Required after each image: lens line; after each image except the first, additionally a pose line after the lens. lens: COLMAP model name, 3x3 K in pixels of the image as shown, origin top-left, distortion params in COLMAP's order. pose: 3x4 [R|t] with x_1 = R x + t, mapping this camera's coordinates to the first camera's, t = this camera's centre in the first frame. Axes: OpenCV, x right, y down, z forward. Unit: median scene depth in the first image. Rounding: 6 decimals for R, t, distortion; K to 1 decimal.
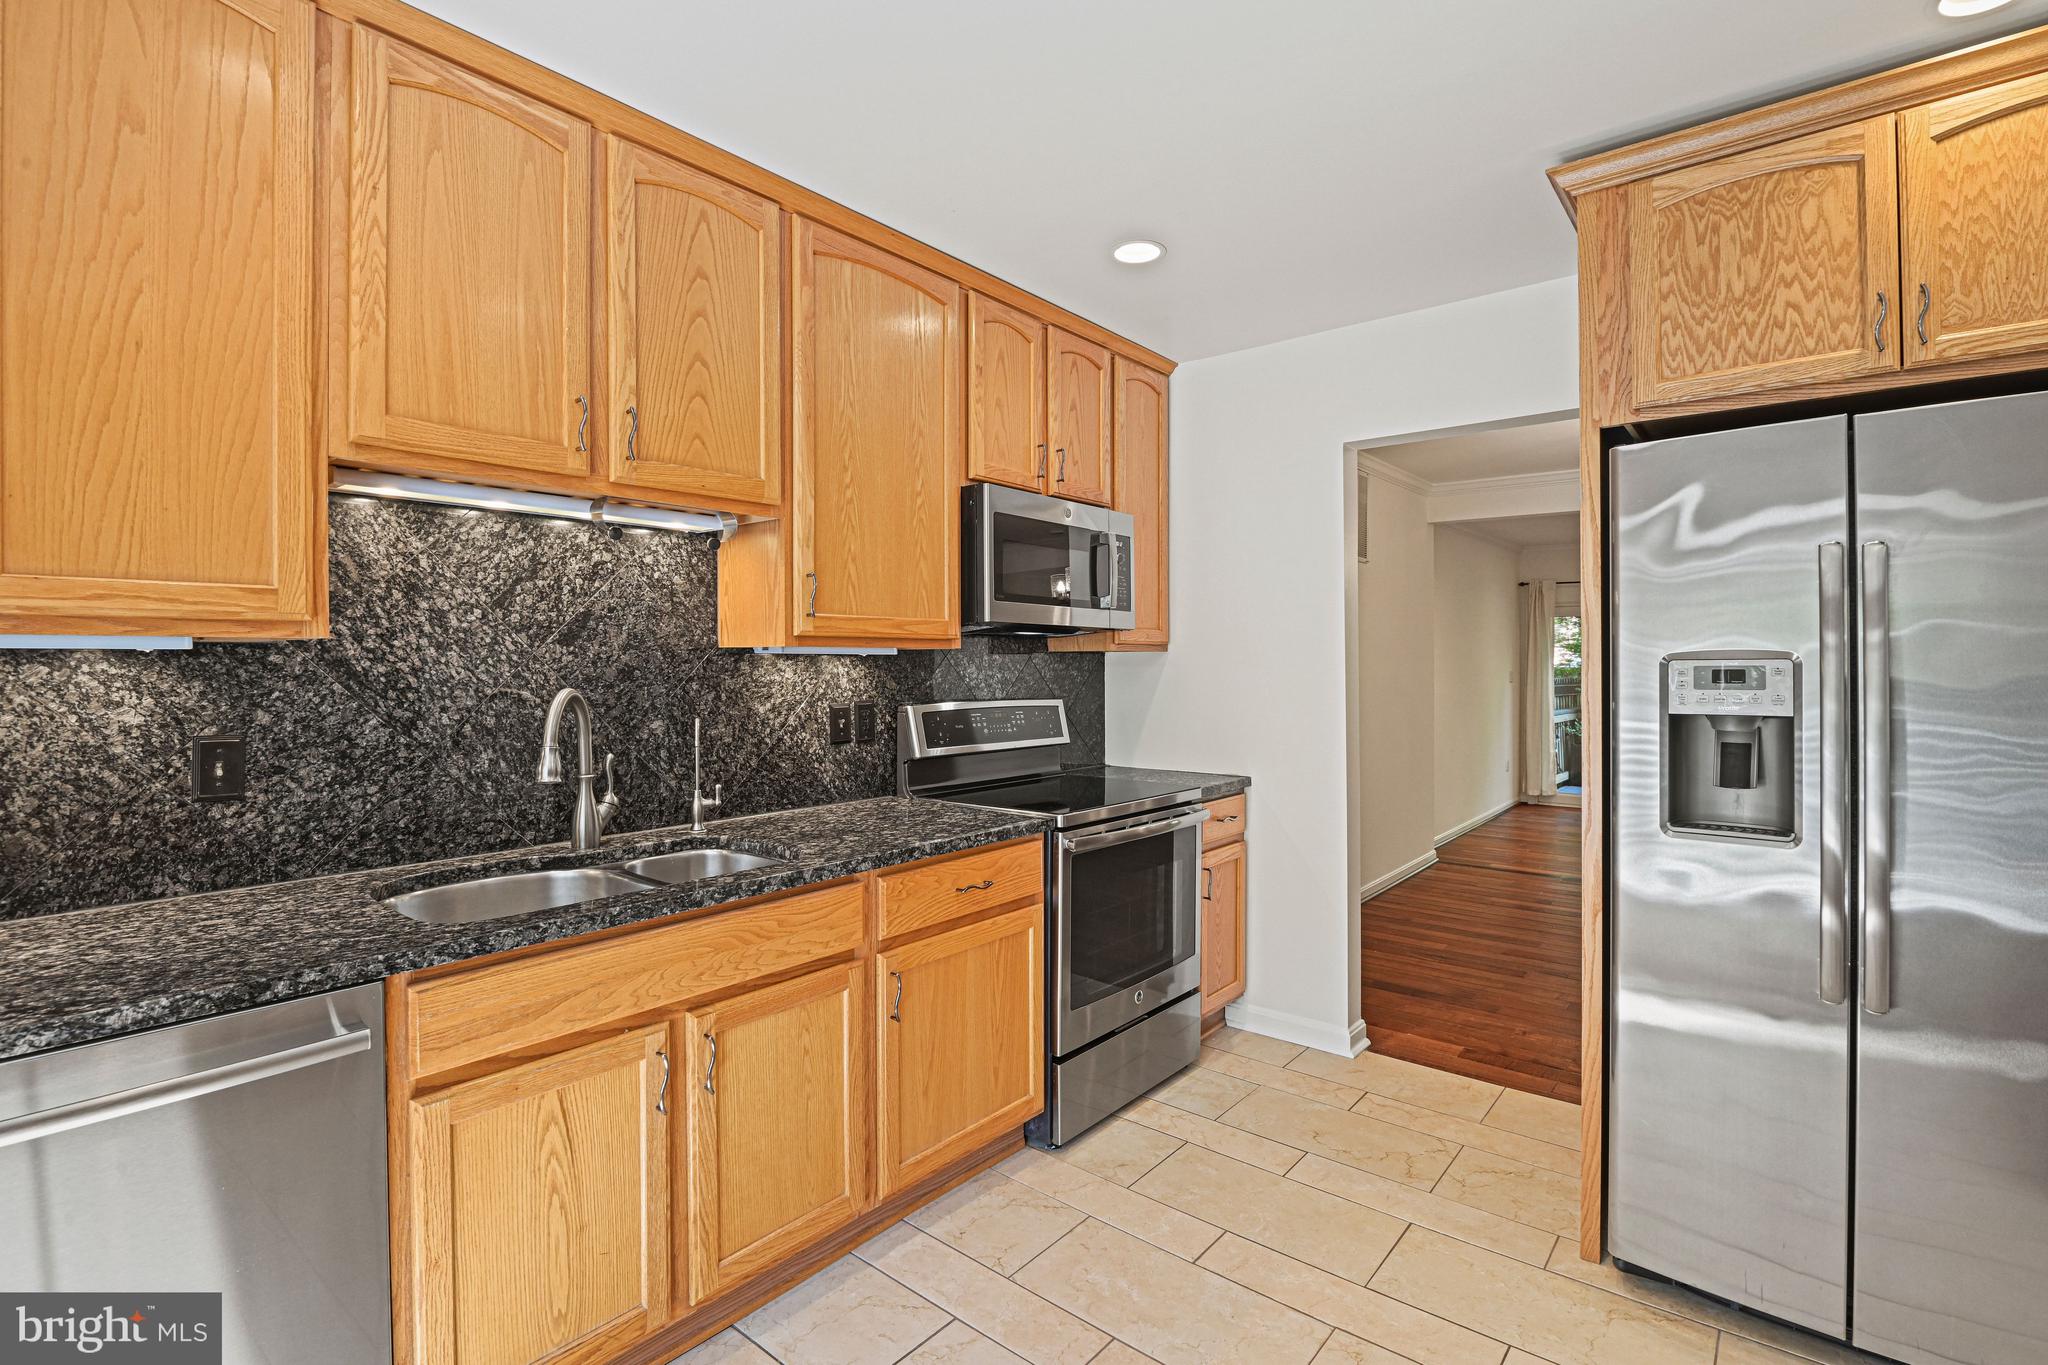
lens RADIAL K [[946.6, 0, 1023.7], [0, 946.6, 661.4], [0, 0, 1]] dist [-0.021024, 0.000313]
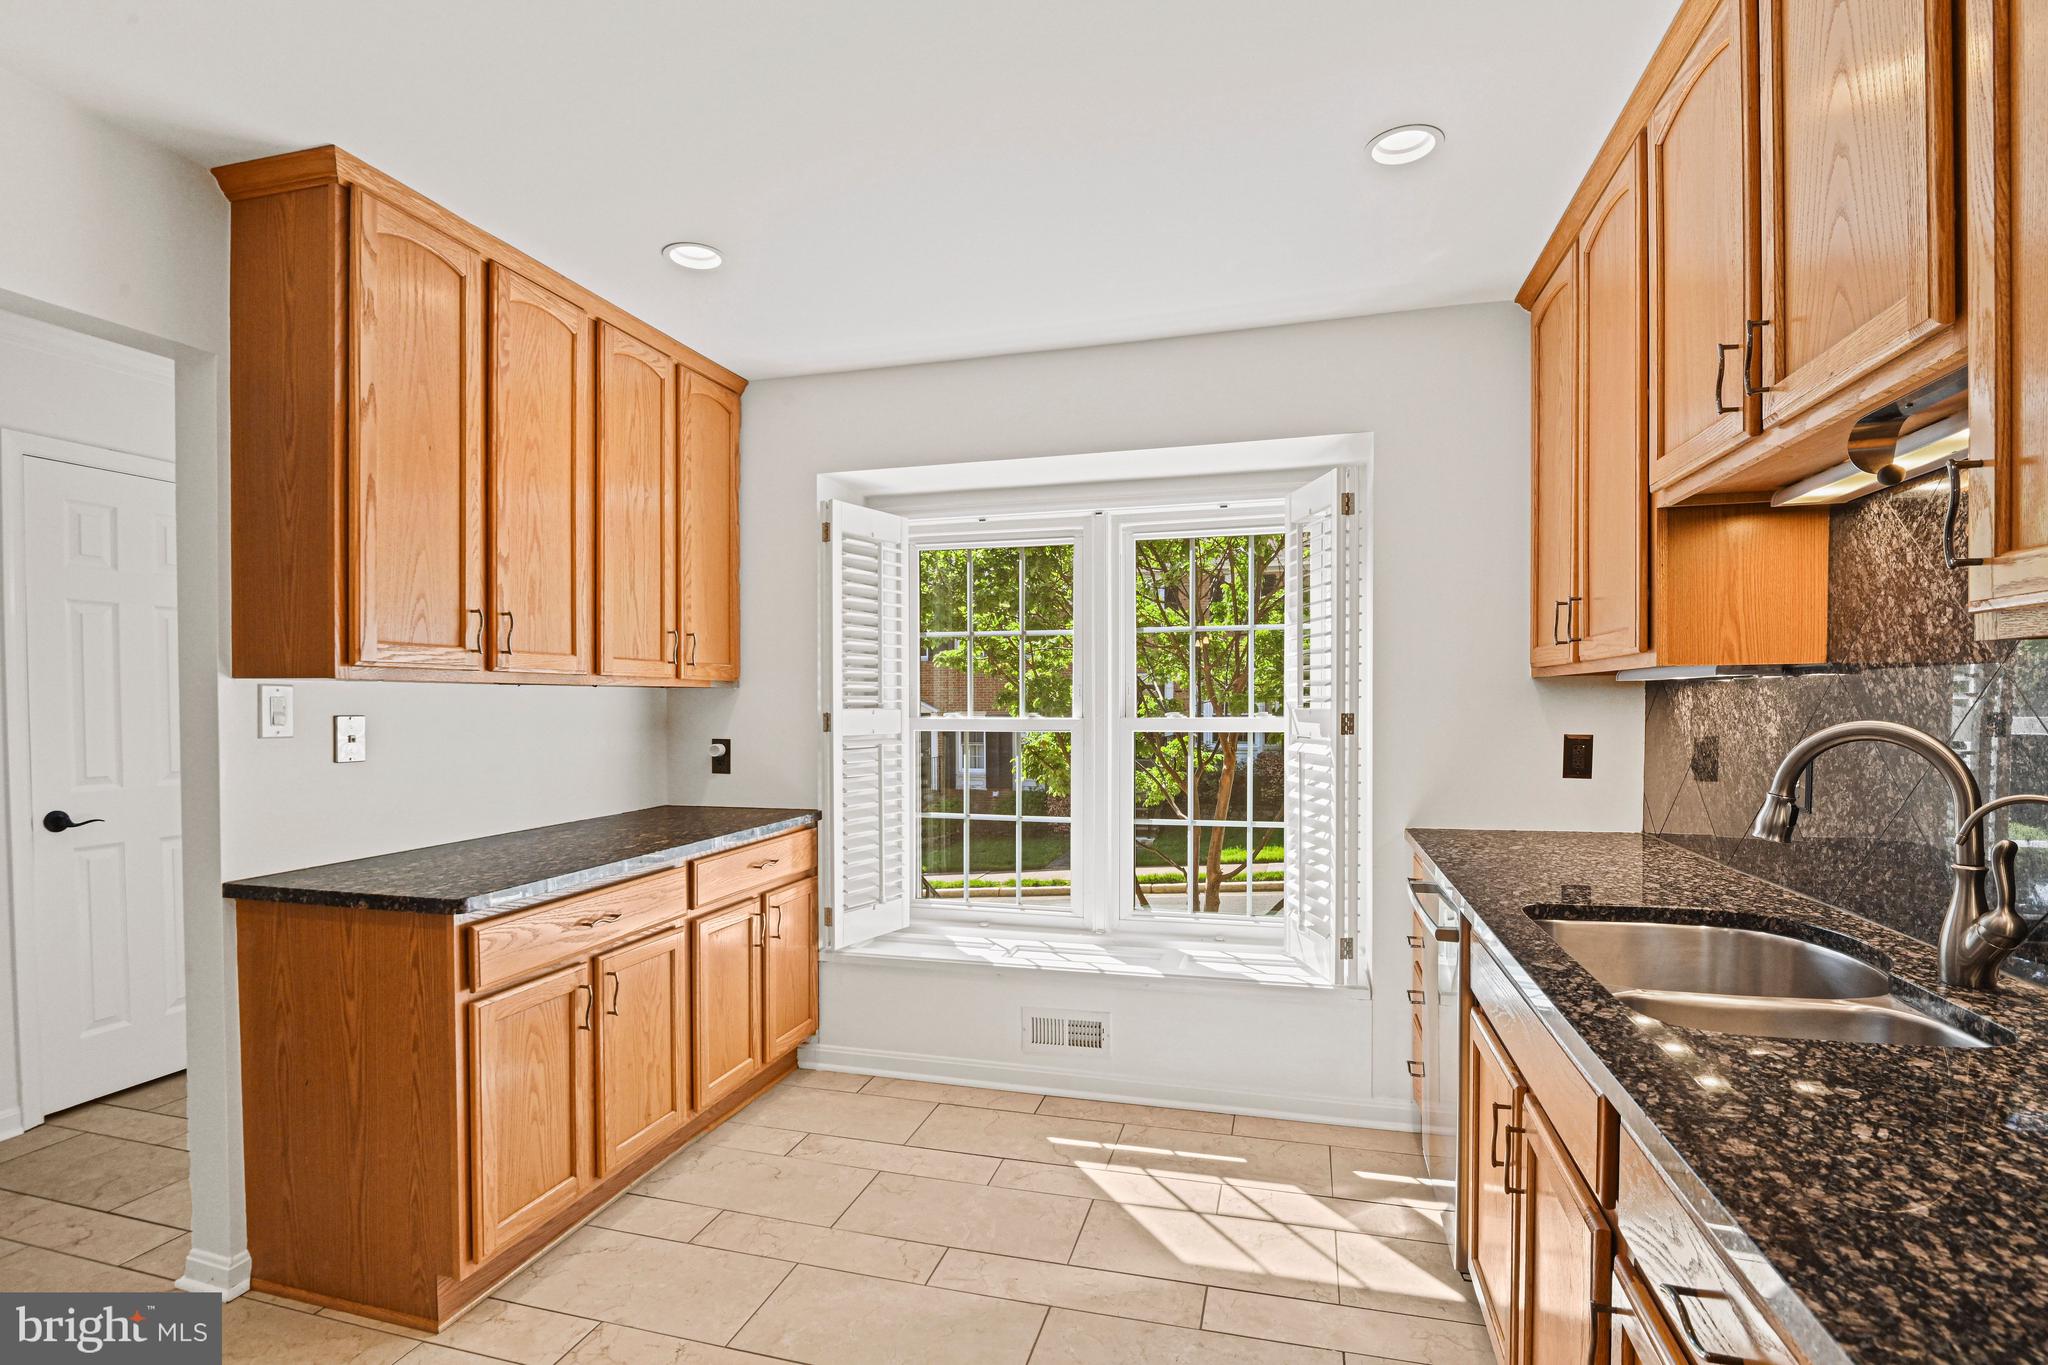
lens RADIAL K [[967.9, 0, 1030.5], [0, 967.9, 703.0], [0, 0, 1]] dist [0.001046, 0.000232]
pose [[-0.912883, 0.011477, -0.408061, 0.346437], [0.011693, 0.999930, 0.001964, 0.007309], [0.408055, -0.002978, -0.912953, 1.342636]]
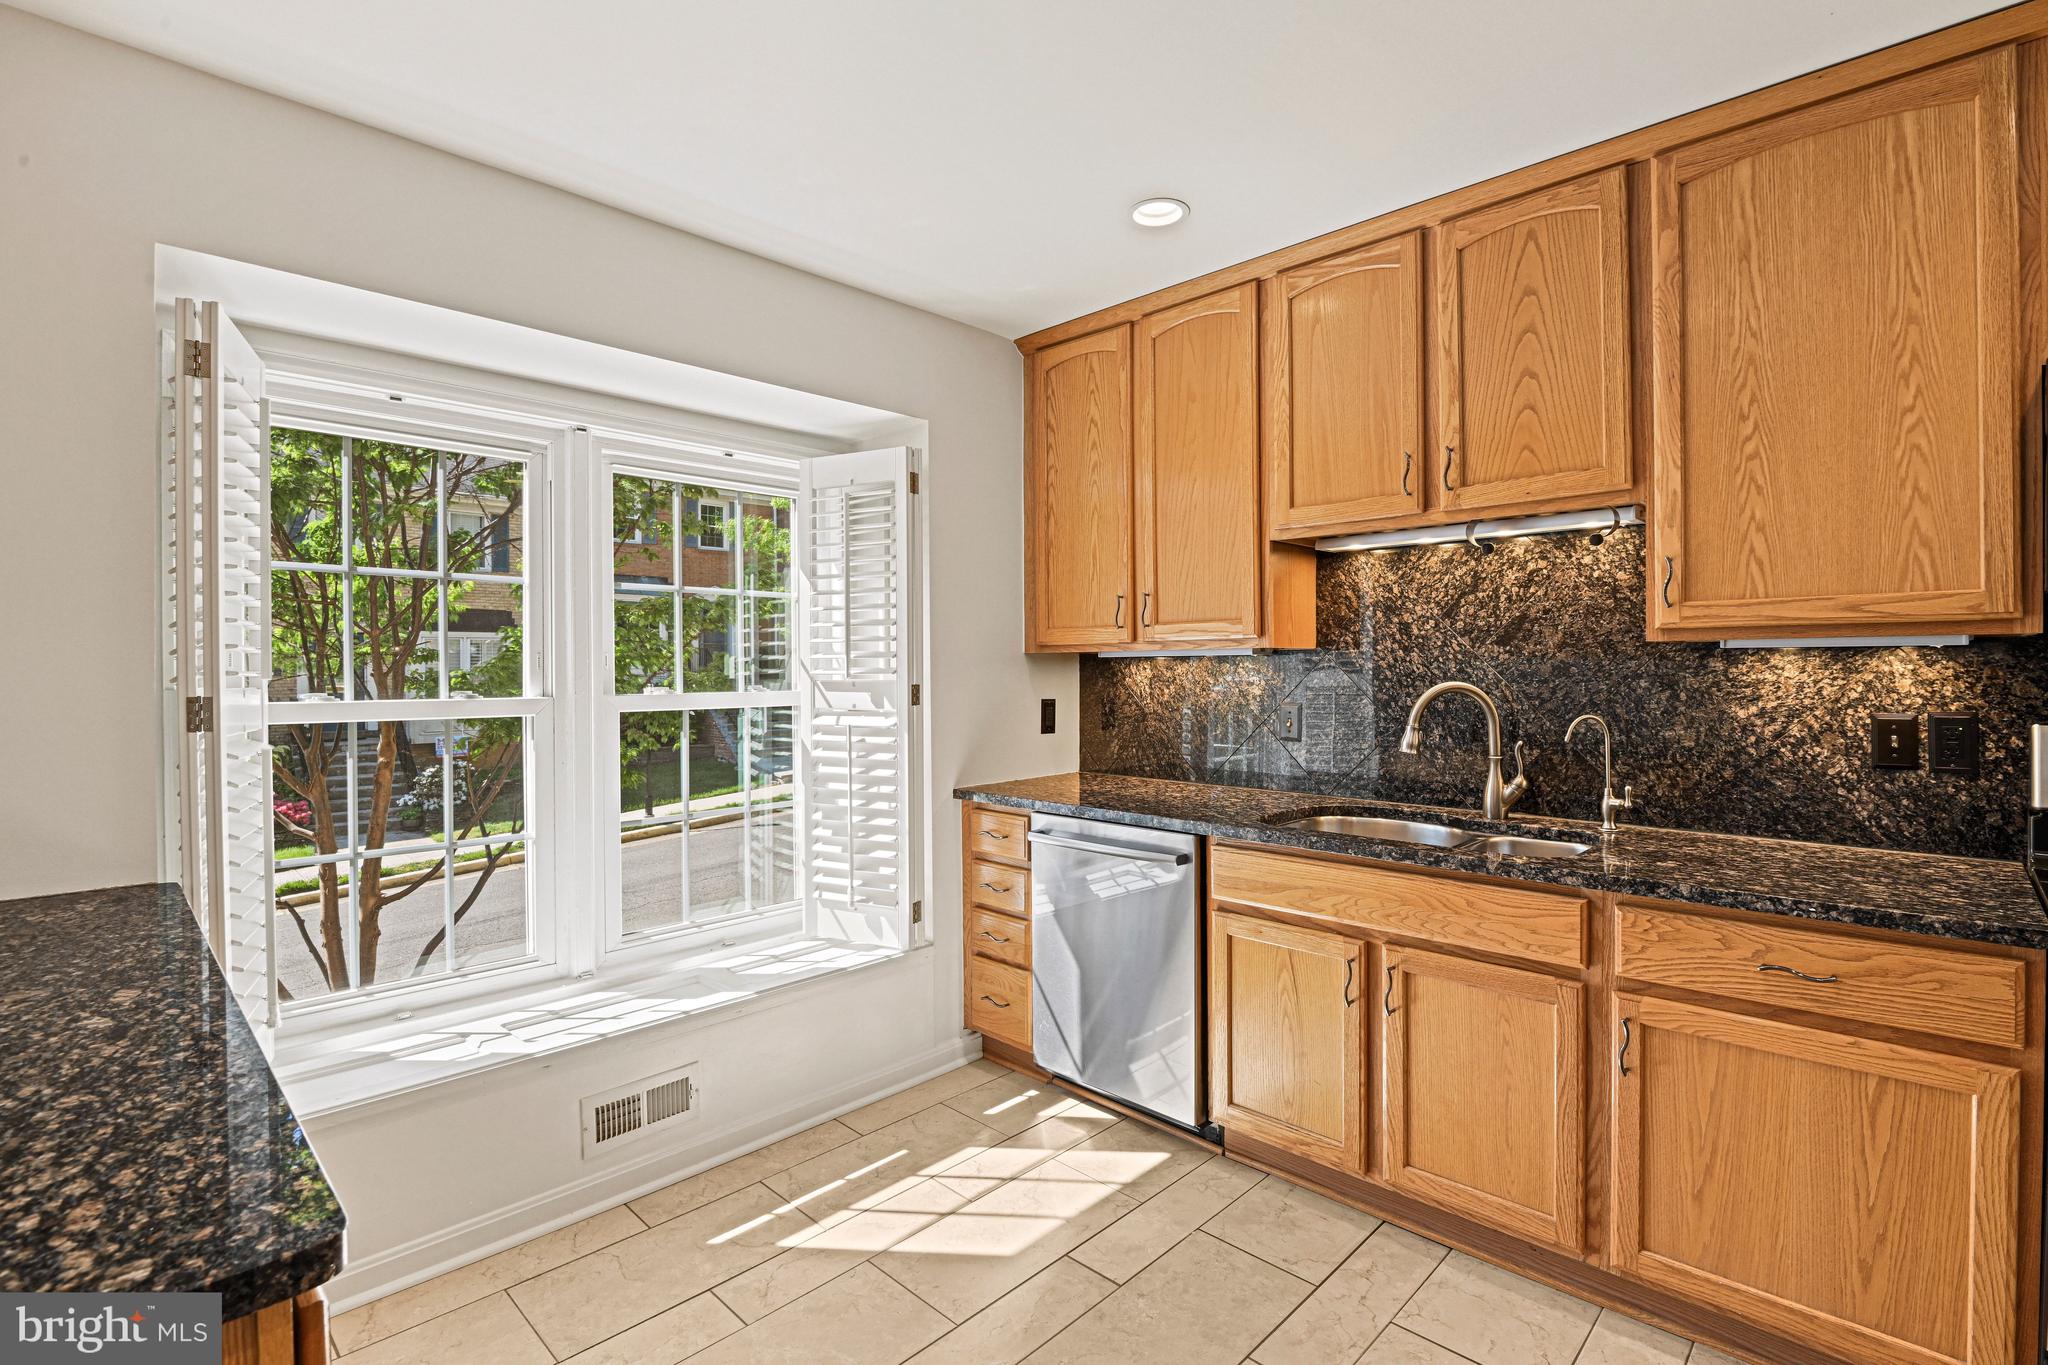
lens RADIAL K [[946.6, 0, 1023.7], [0, 946.6, 661.4], [0, 0, 1]] dist [-0.021024, 0.000313]
pose [[-0.087424, -0.001335, -0.996170, 0.761198], [0.008716, 0.999960, -0.002105, 0.000112], [0.996133, -0.008867, -0.087409, 0.527419]]
